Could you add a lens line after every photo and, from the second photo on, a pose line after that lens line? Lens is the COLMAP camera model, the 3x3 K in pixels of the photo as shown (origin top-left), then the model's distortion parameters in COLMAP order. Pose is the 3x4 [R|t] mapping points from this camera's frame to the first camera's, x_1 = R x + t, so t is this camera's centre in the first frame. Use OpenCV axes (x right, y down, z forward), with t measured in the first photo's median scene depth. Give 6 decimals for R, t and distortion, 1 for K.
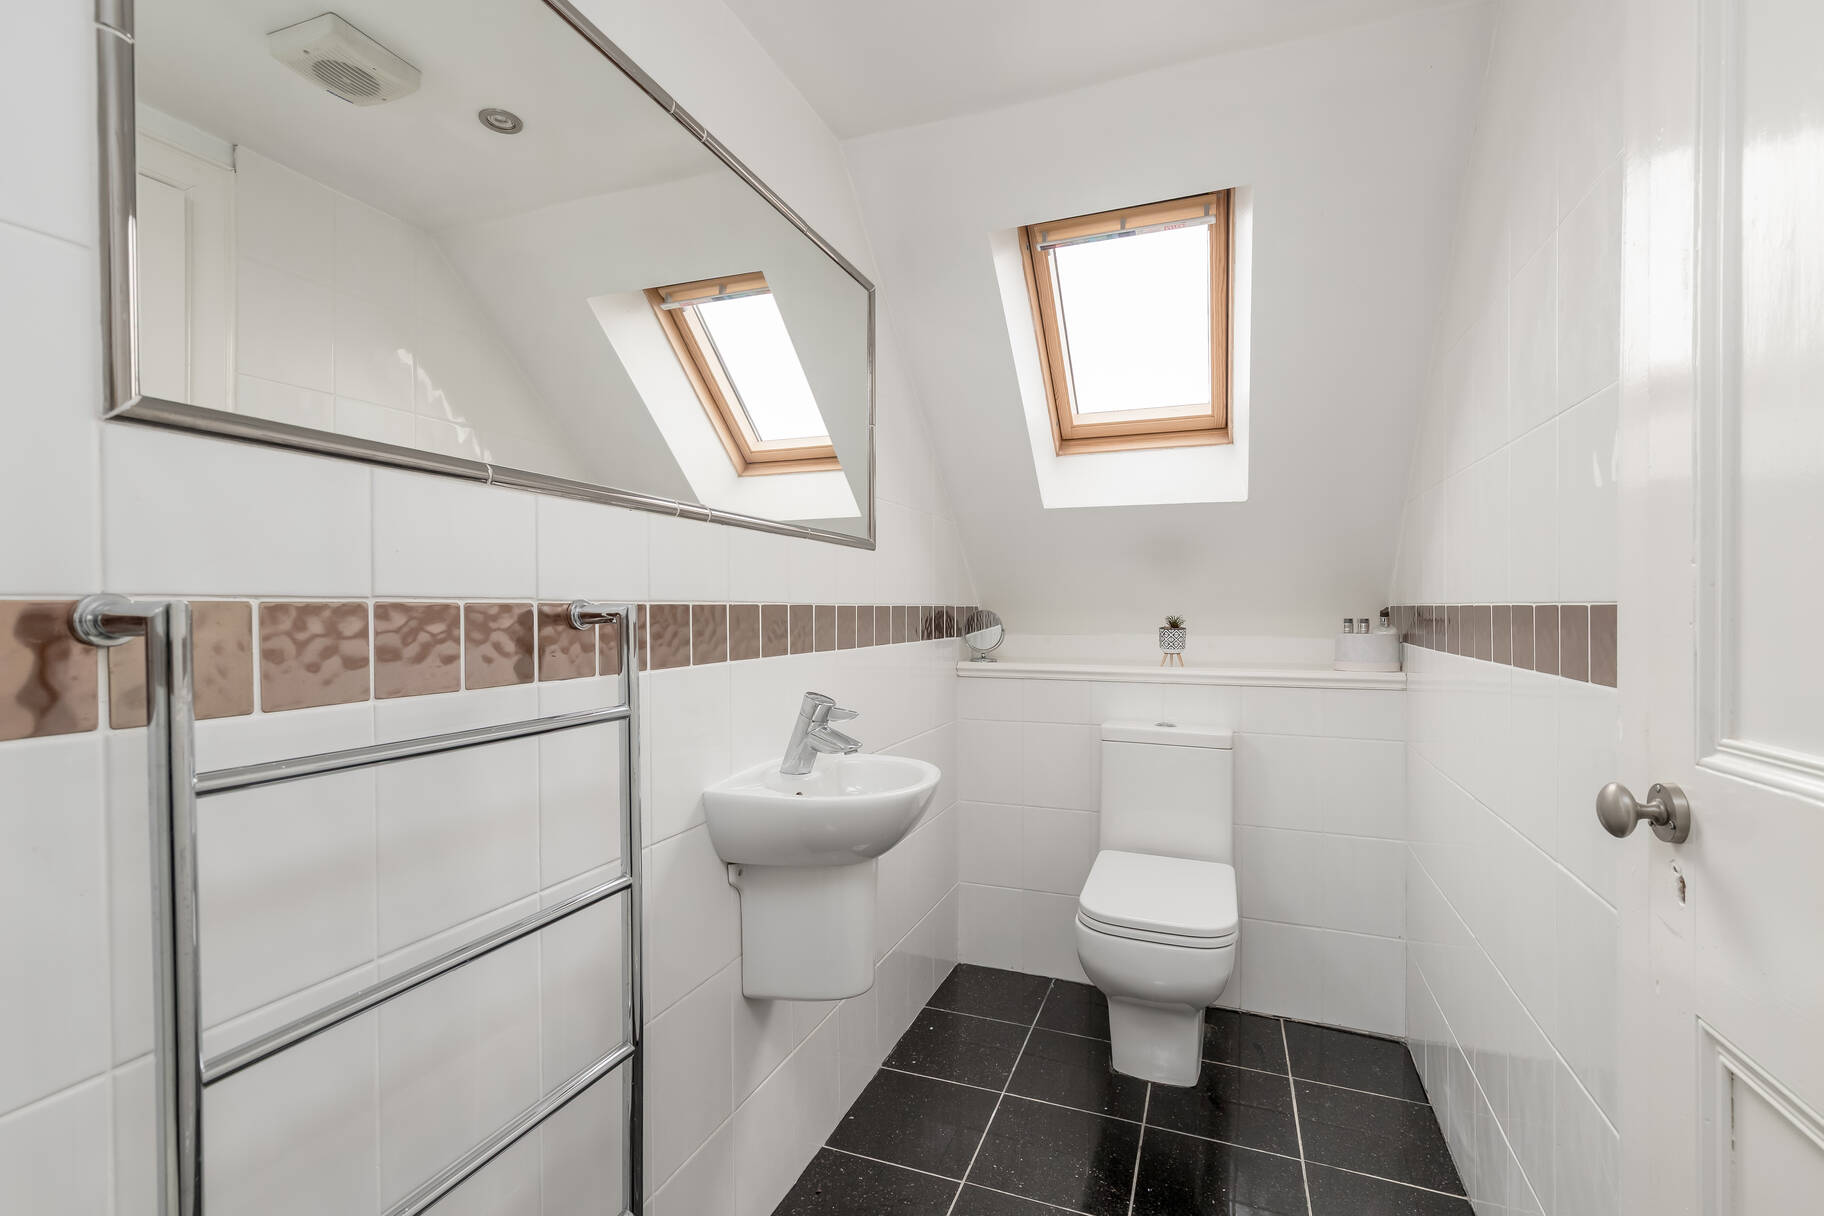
lens RADIAL K [[831.2, 0, 912.0], [0, 831.2, 608.0], [0, 0, 1]] dist [-0.063146, 0.000047]
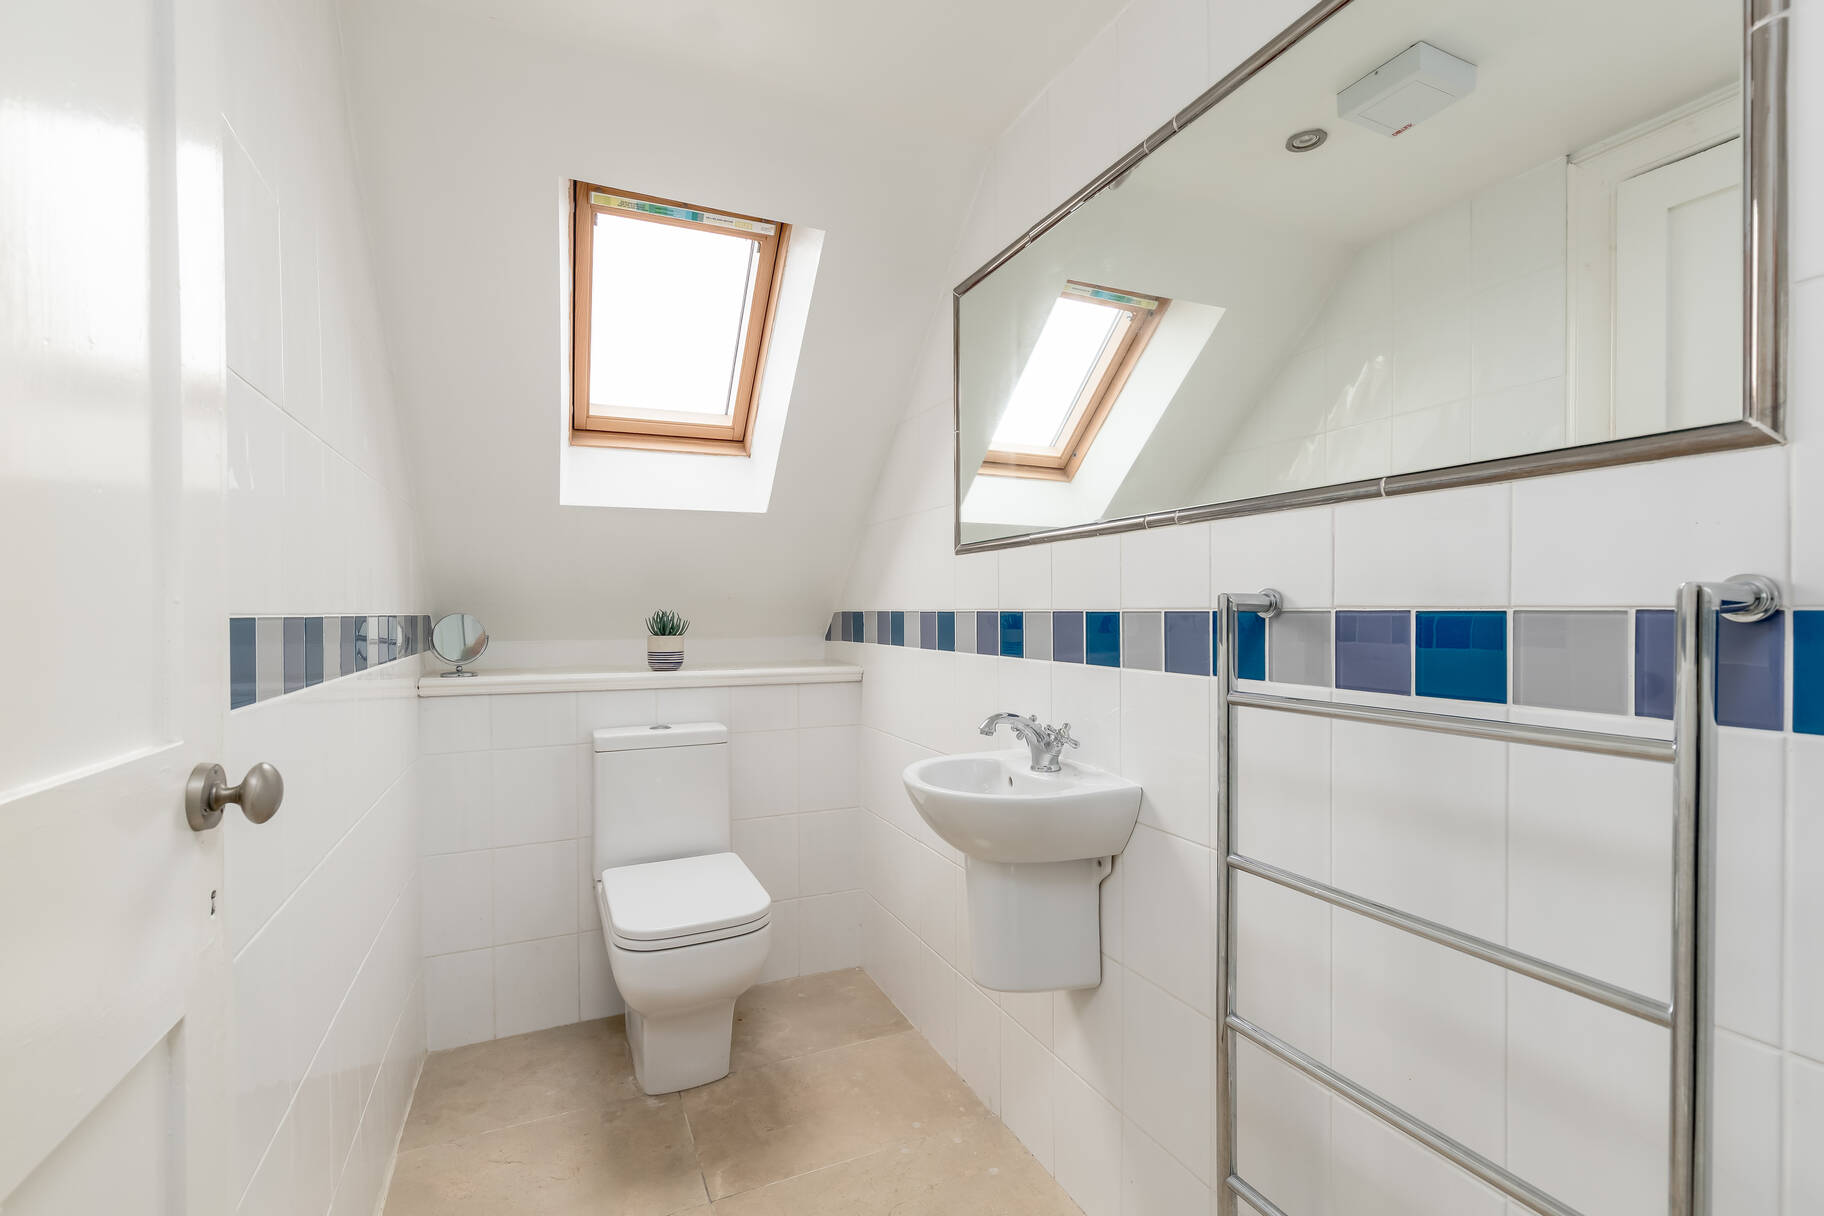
lens RADIAL K [[810.3, 0, 911.4], [0, 810.3, 619.4], [0, 0, 1]] dist [0.001938, -0.000278]
pose [[0.686540, -0.013734, 0.726962, -0.224105], [0.005111, 0.999888, 0.014064, -0.002502], [-0.727074, -0.005940, 0.686533, 0.114411]]
